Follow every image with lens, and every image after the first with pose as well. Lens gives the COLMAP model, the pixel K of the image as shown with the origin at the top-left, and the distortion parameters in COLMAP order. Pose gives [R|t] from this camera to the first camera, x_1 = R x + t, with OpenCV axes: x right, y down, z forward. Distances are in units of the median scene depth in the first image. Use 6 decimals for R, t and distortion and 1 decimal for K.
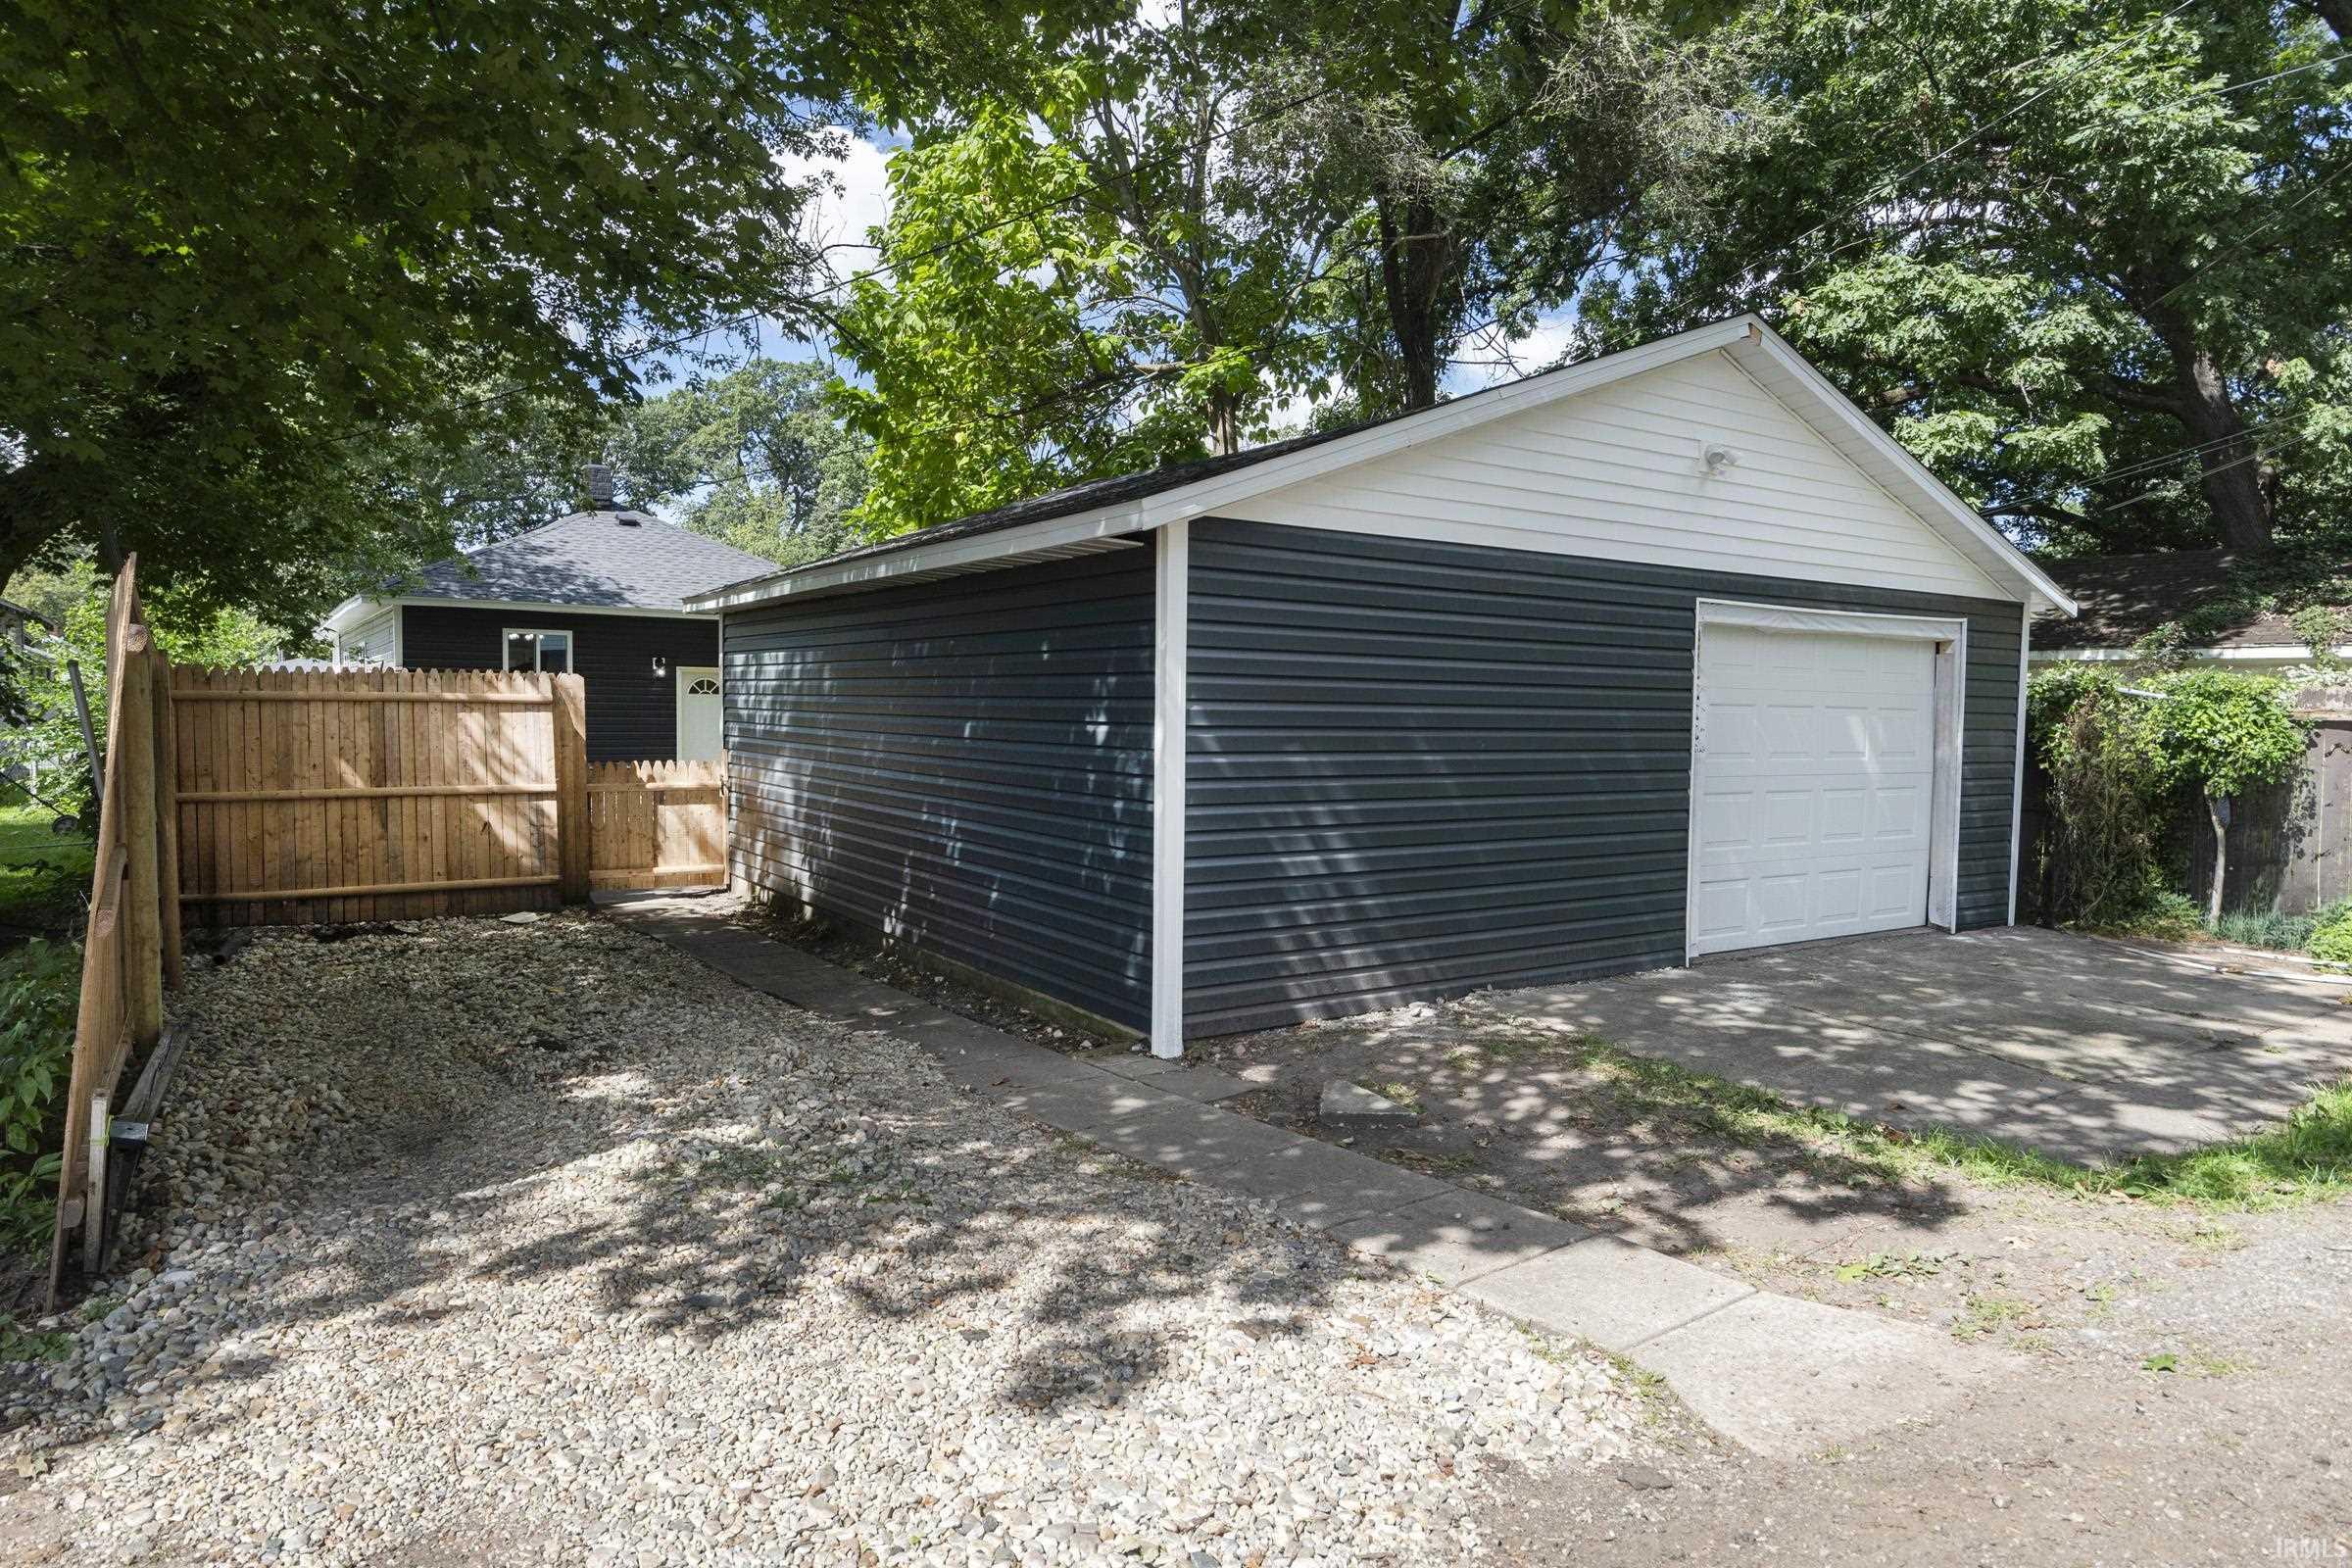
lens RADIAL K [[1403.3, 0, 1168.2], [0, 1403.3, 780.8], [0, 0, 1]] dist [0.003705, -0.008839]
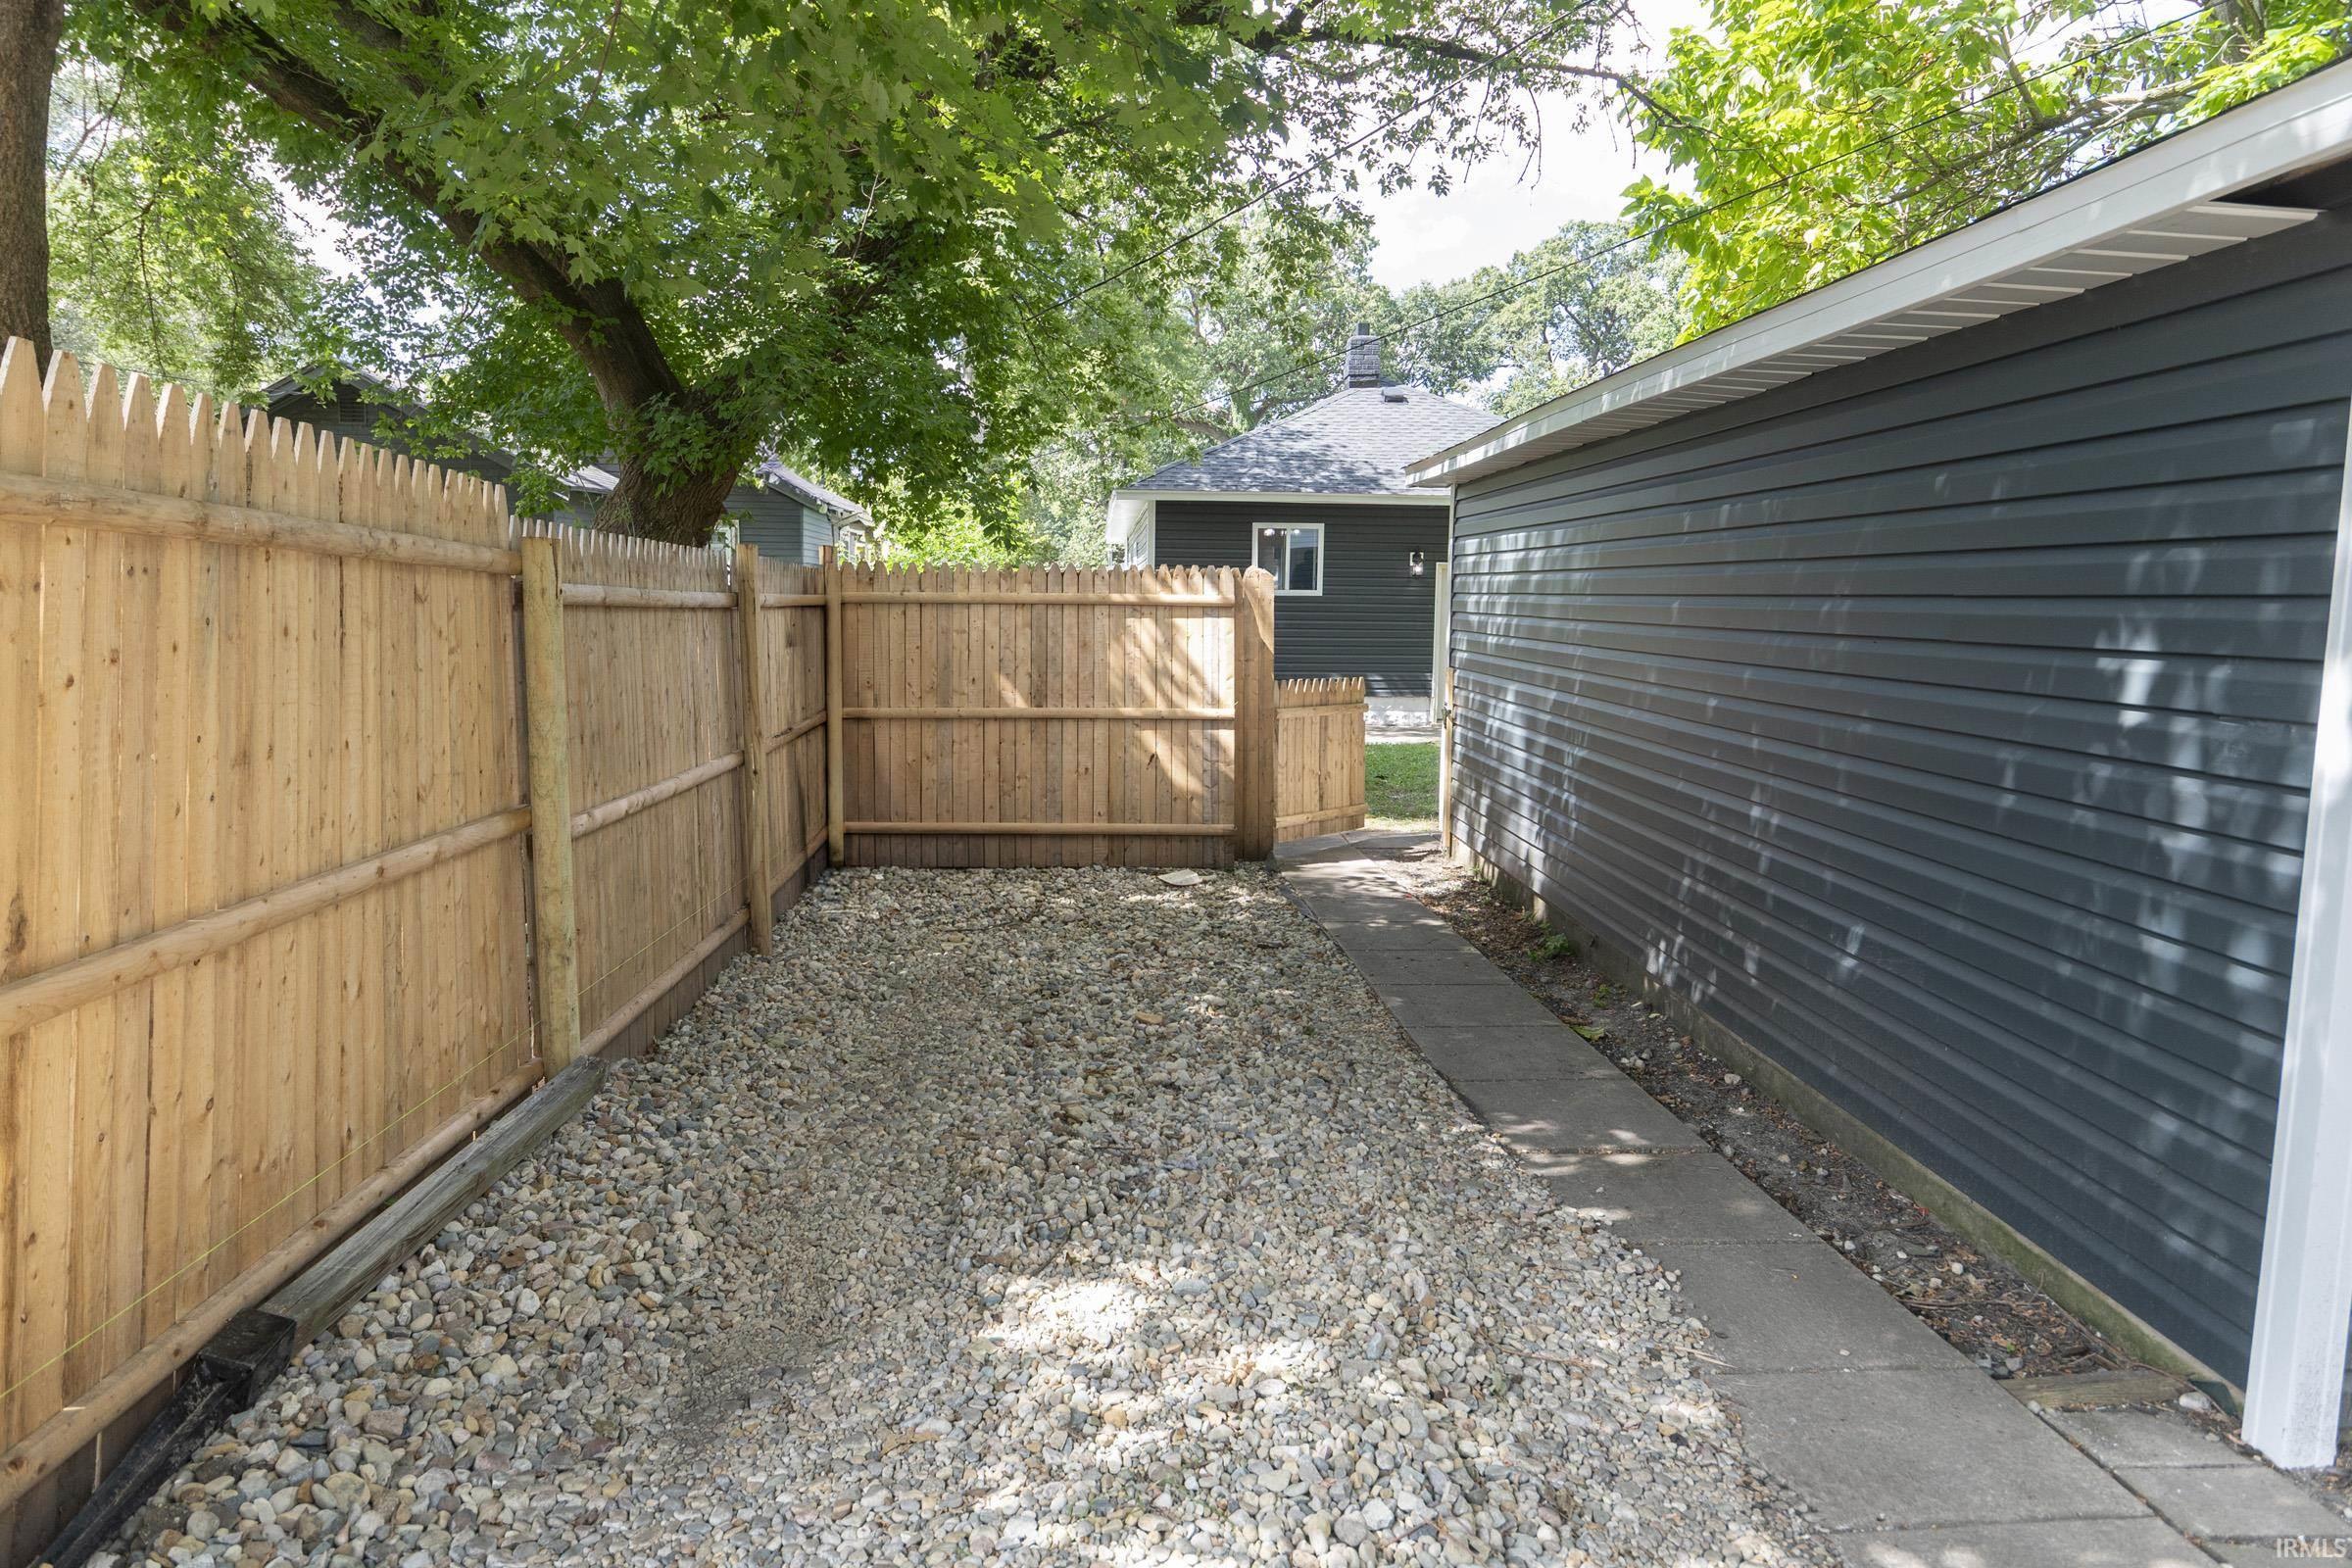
lens RADIAL K [[1403.3, 0, 1161.7], [0, 1403.3, 761.8], [0, 0, 1]] dist [0.003705, -0.008839]
pose [[0.845177, 0.058651, -0.531259, -0.048257], [-0.028124, 0.997464, 0.065377, -0.018315], [0.533747, -0.040314, 0.844683, 0.303564]]
